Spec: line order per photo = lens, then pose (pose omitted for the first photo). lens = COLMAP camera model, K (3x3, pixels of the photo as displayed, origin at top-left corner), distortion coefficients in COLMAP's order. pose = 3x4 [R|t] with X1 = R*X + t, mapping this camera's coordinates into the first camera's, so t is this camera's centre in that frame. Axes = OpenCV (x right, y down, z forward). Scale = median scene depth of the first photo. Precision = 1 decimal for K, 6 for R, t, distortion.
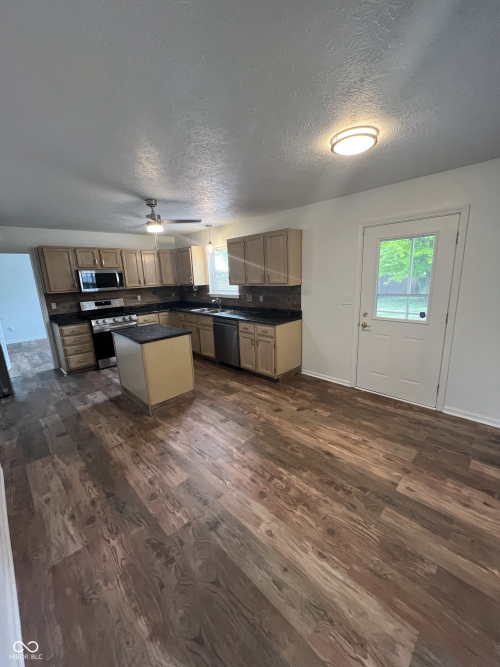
lens RADIAL K [[266.1, 0, 248.6], [0, 266.1, 334.4], [0, 0, 1]] dist [-0.000642, 0.000370]
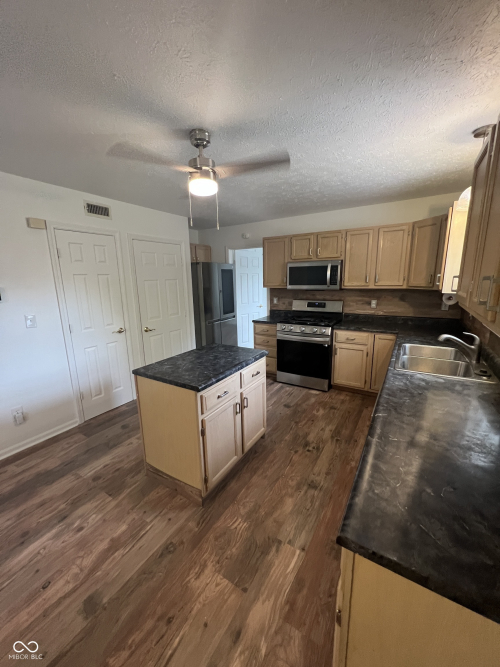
lens RADIAL K [[266.1, 0, 248.6], [0, 266.1, 334.4], [0, 0, 1]] dist [-0.000642, 0.000370]
pose [[0.241190, 0.239050, -0.940576, 0.175041], [-0.204579, 0.959933, 0.191510, -0.154234], [0.948670, 0.146232, 0.280431, 0.656071]]
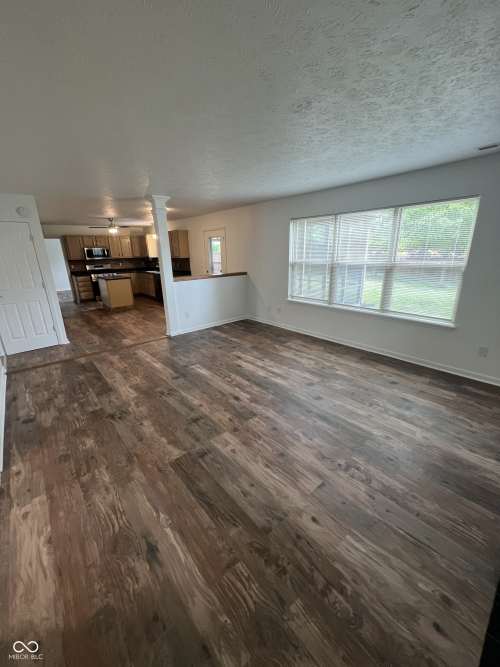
lens RADIAL K [[266.1, 0, 248.6], [0, 266.1, 334.4], [0, 0, 1]] dist [-0.000642, 0.000370]
pose [[0.997364, 0.038888, -0.061253, 0.649741], [-0.033477, 0.995645, 0.087008, 0.166156], [0.064370, -0.084728, 0.994323, -0.839850]]
